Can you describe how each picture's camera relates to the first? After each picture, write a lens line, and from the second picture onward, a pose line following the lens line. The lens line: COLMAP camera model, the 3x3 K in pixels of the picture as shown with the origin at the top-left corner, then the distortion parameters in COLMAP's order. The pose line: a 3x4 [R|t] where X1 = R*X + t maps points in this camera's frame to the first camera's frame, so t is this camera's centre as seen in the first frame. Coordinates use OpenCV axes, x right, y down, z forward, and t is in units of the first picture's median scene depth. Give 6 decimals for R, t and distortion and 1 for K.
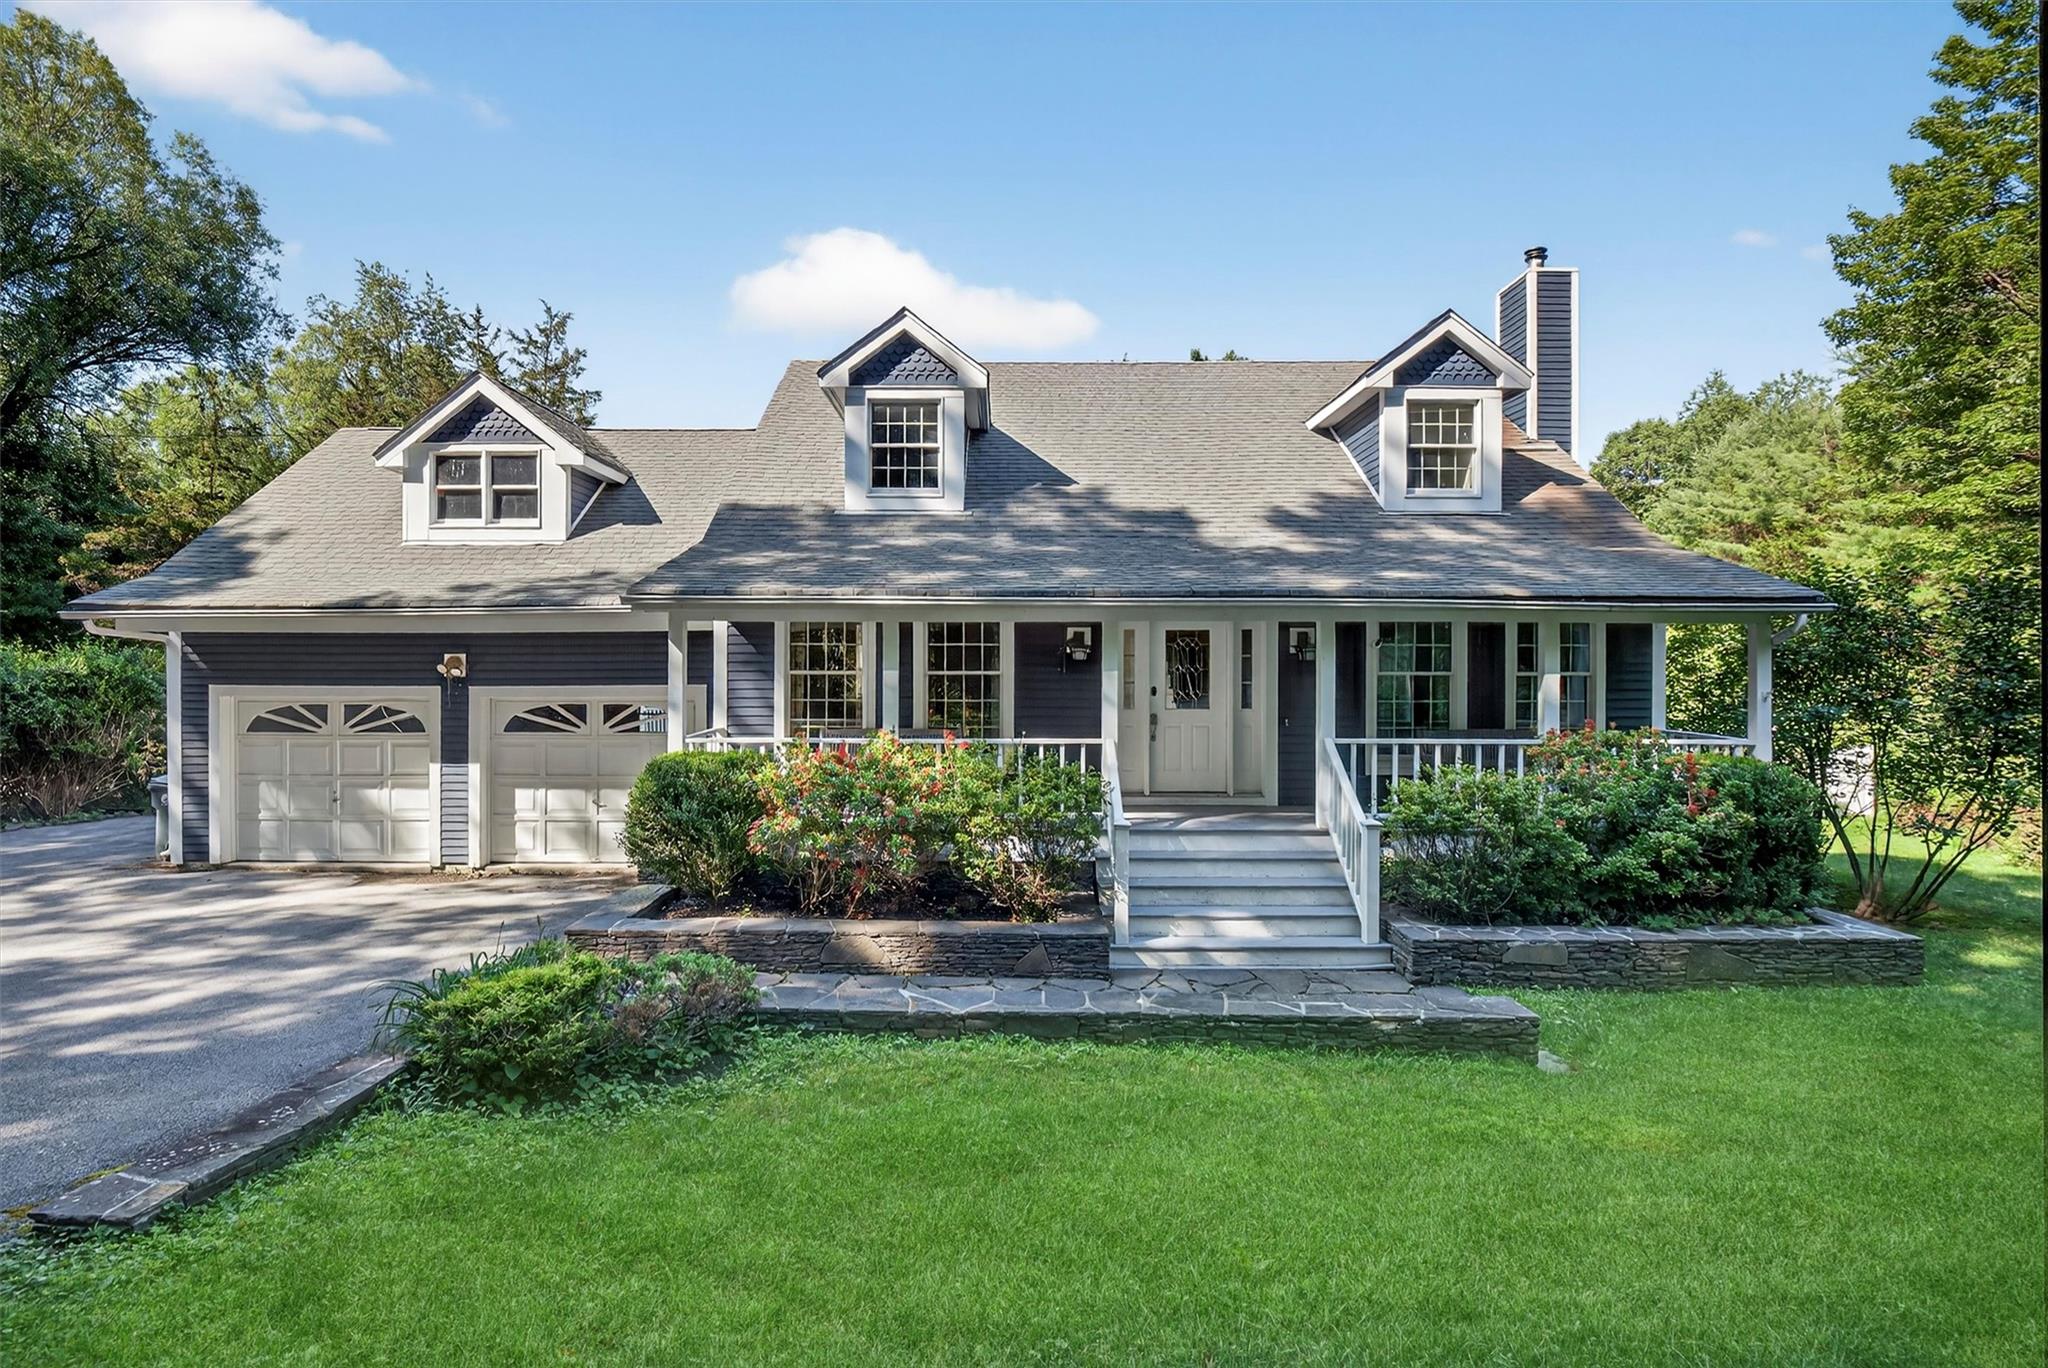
lens RADIAL K [[713.0, 0, 1023.0], [0, 713.0, 683.5], [0, 0, 1]] dist [-0.029903, -0.000004]
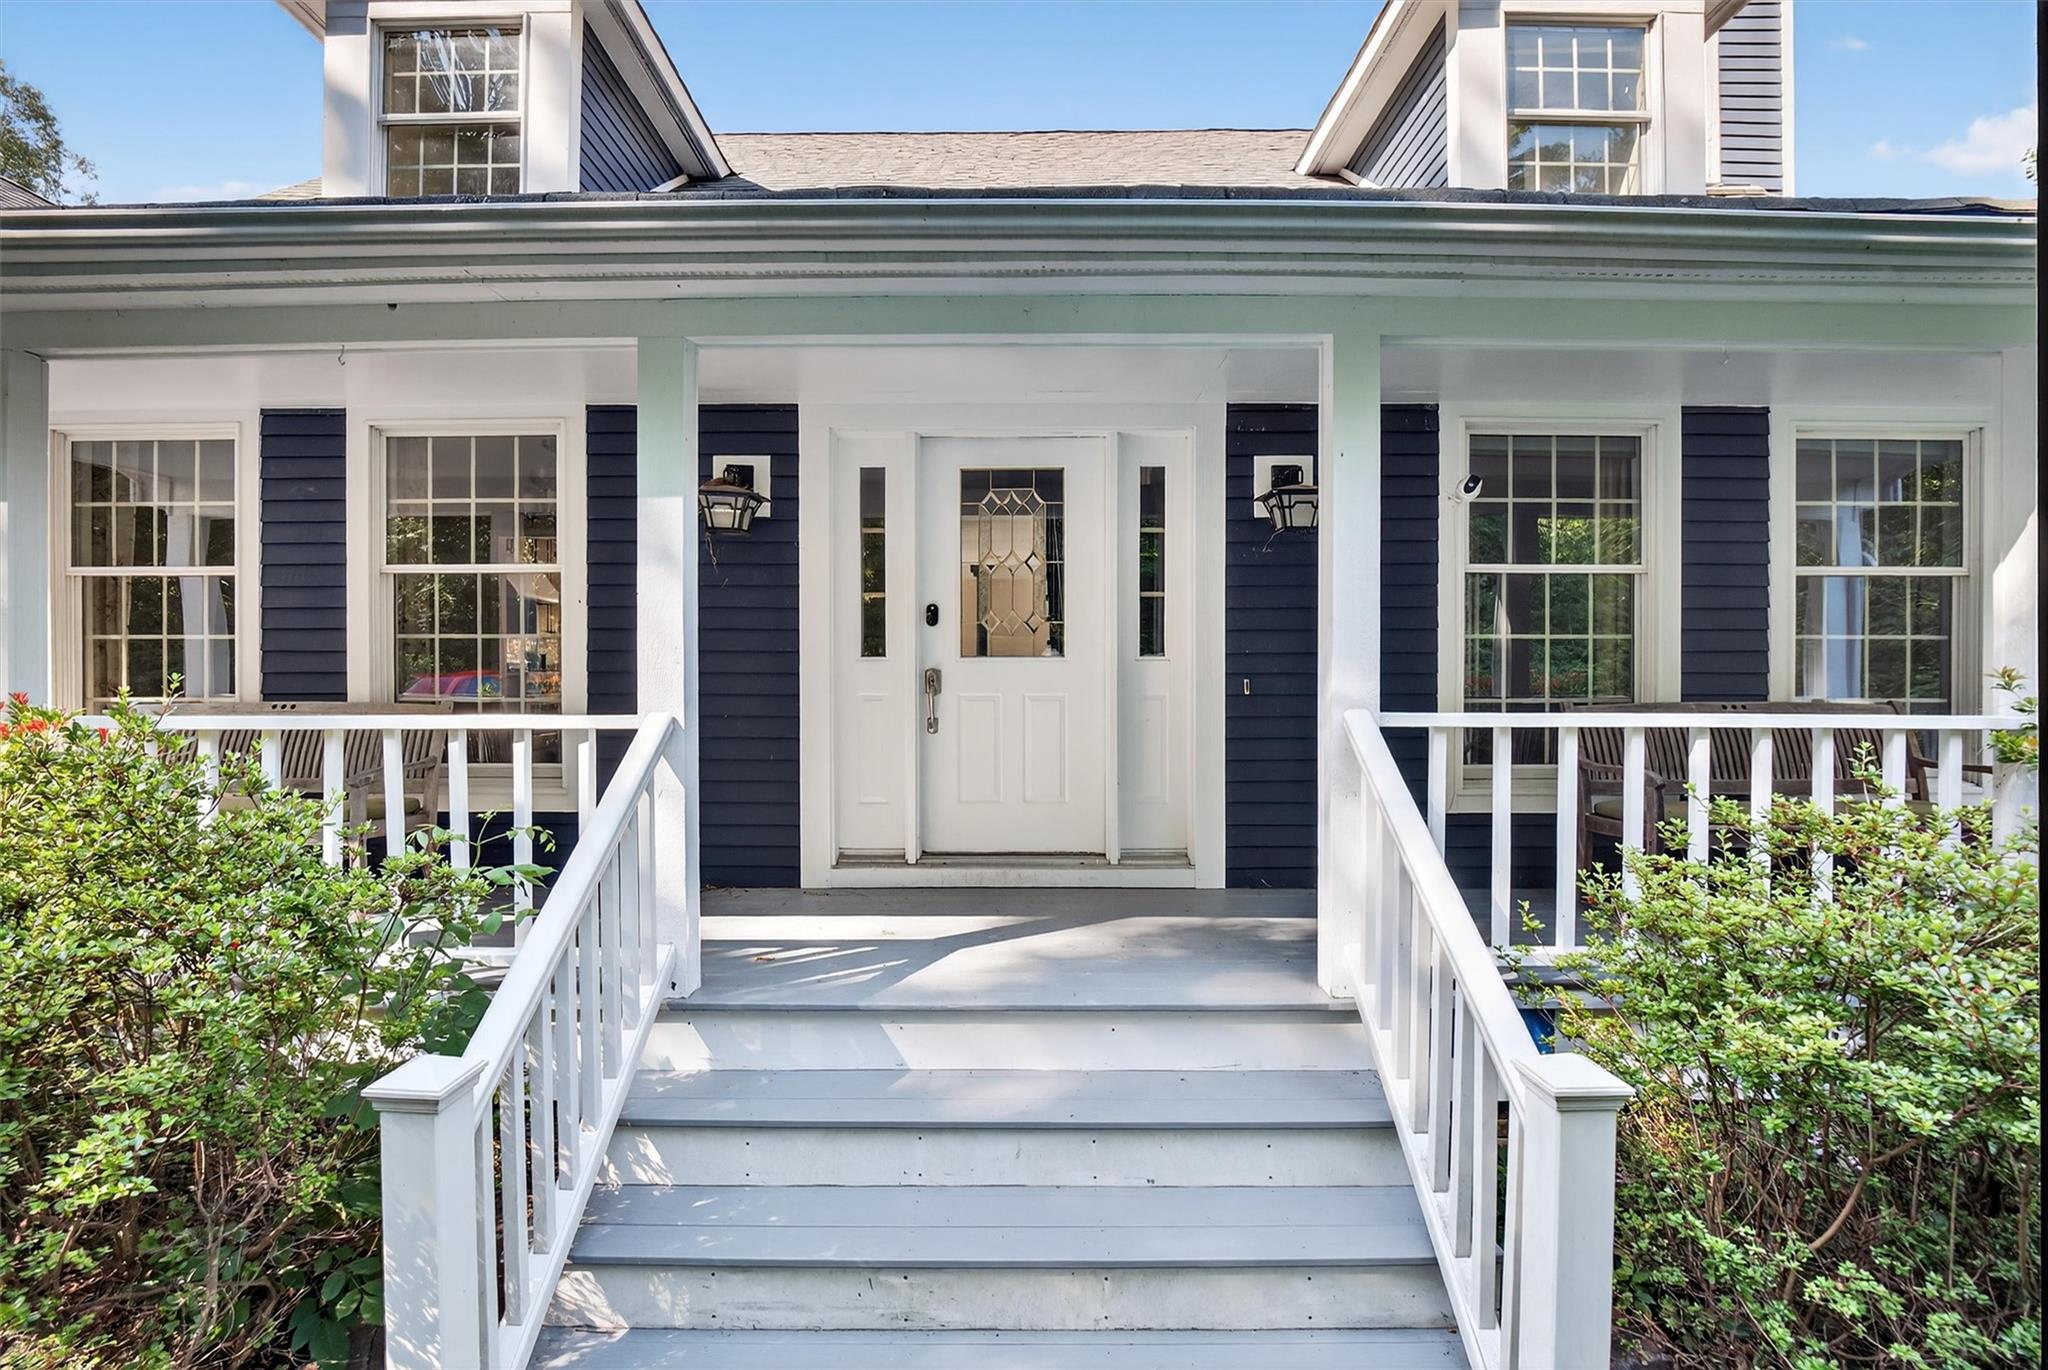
lens RADIAL K [[772.5, 0, 1028.7], [0, 772.5, 684.9], [0, 0, 1]] dist [-0.010143, -0.000017]
pose [[0.999636, -0.006231, 0.026262, 0.226115], [0.006366, 0.999967, -0.005029, 0.055725], [-0.026230, 0.005195, 0.999642, 0.541000]]
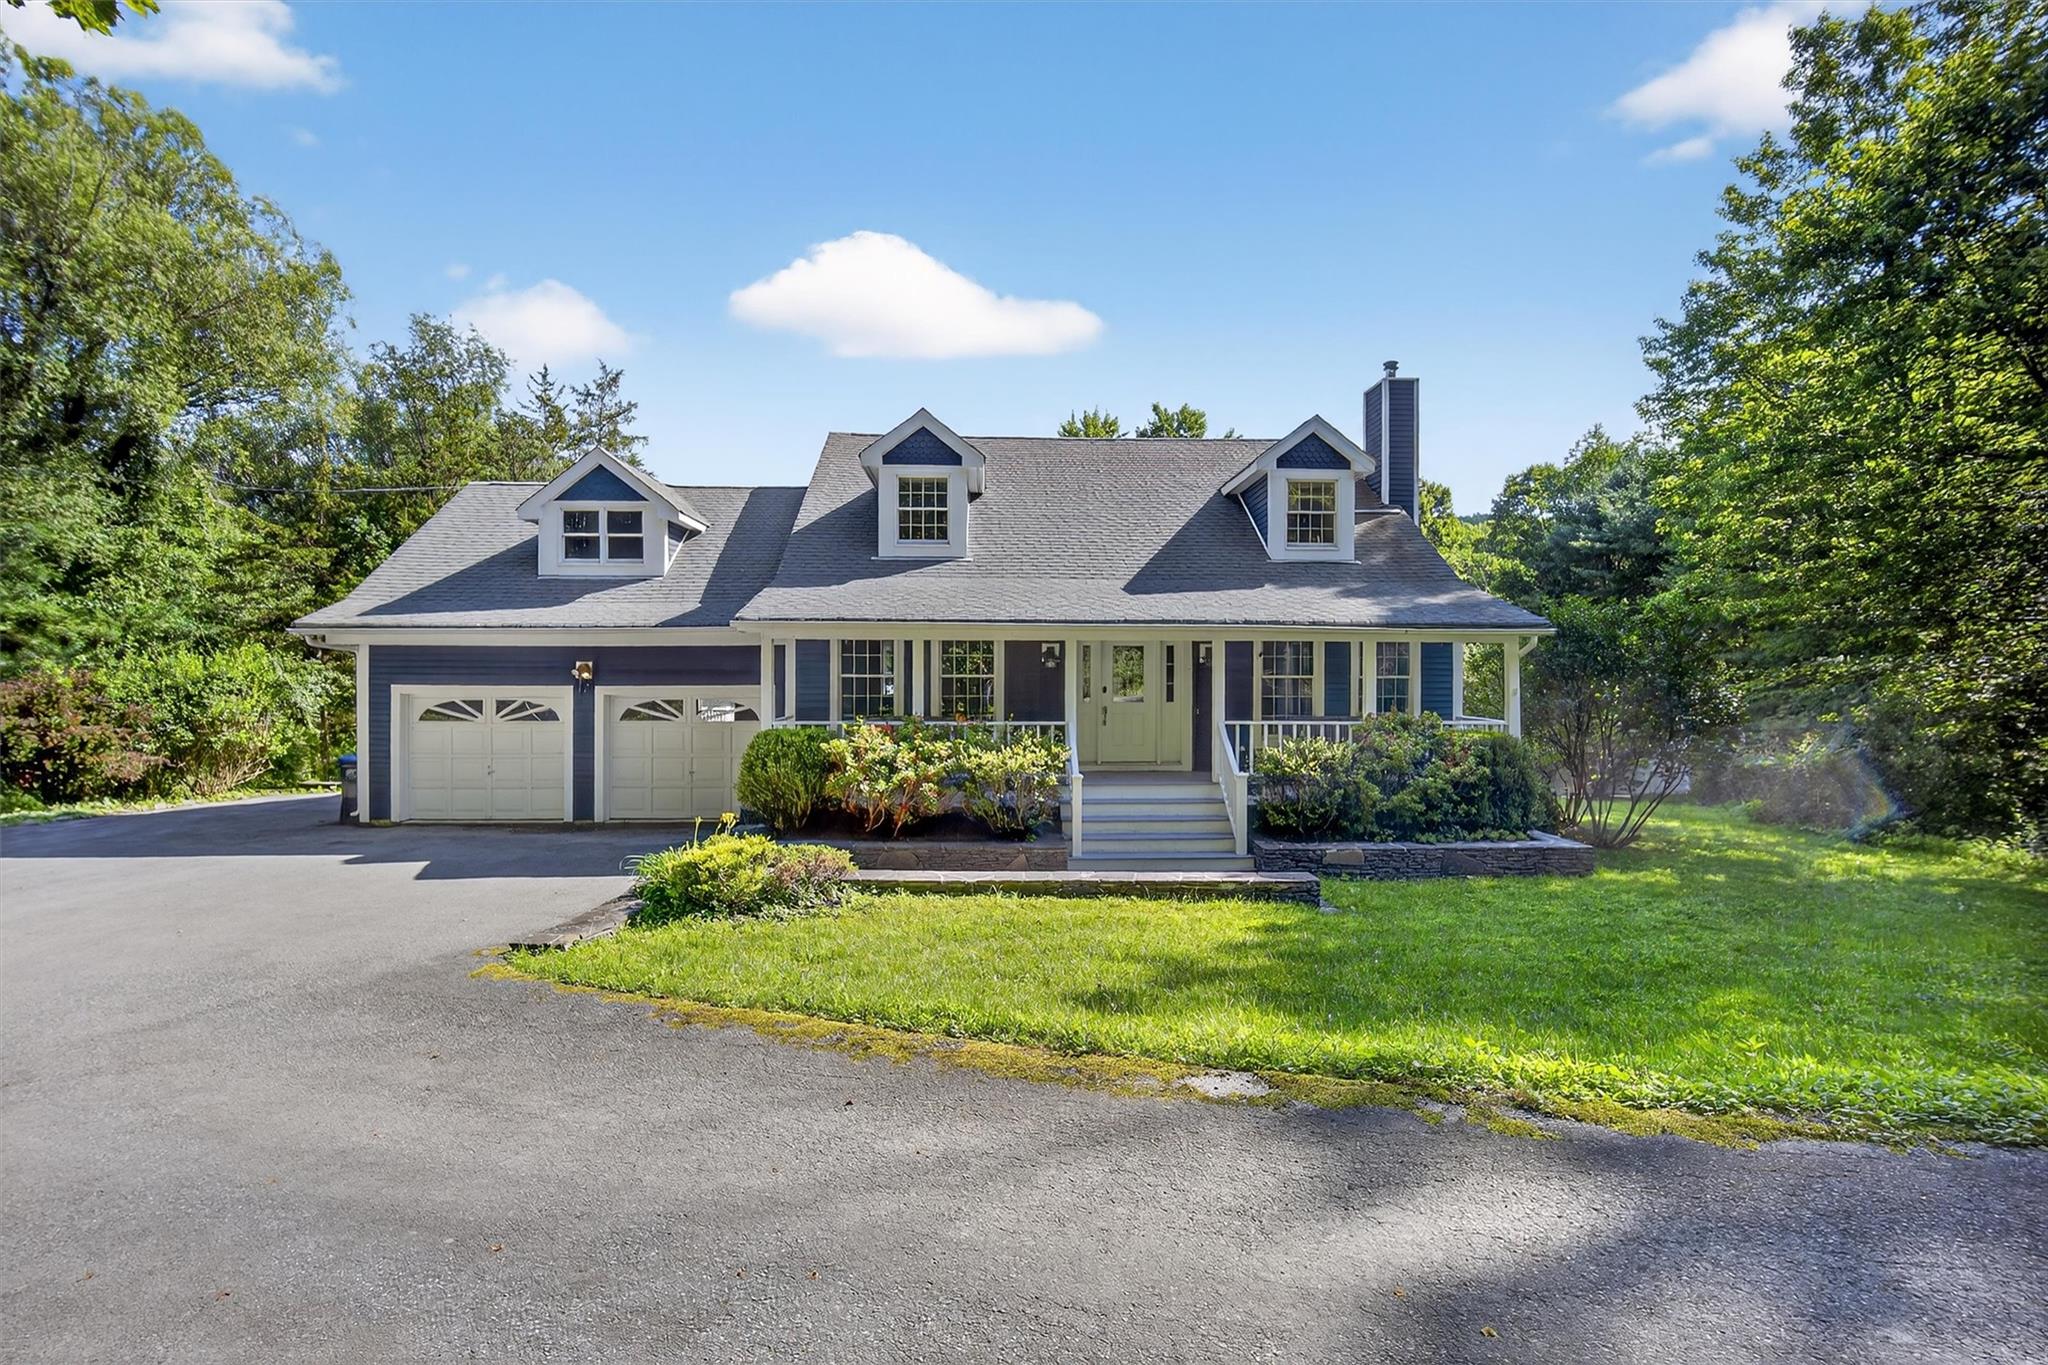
lens RADIAL K [[772.5, 0, 1028.7], [0, 772.5, 682.4], [0, 0, 1]] dist [-0.010143, -0.000017]
pose [[0.999651, 0.000512, 0.026408, -0.003857], [-0.000110, 0.999884, -0.015212, 0.019601], [-0.026412, 0.015204, 0.999535, -0.496567]]
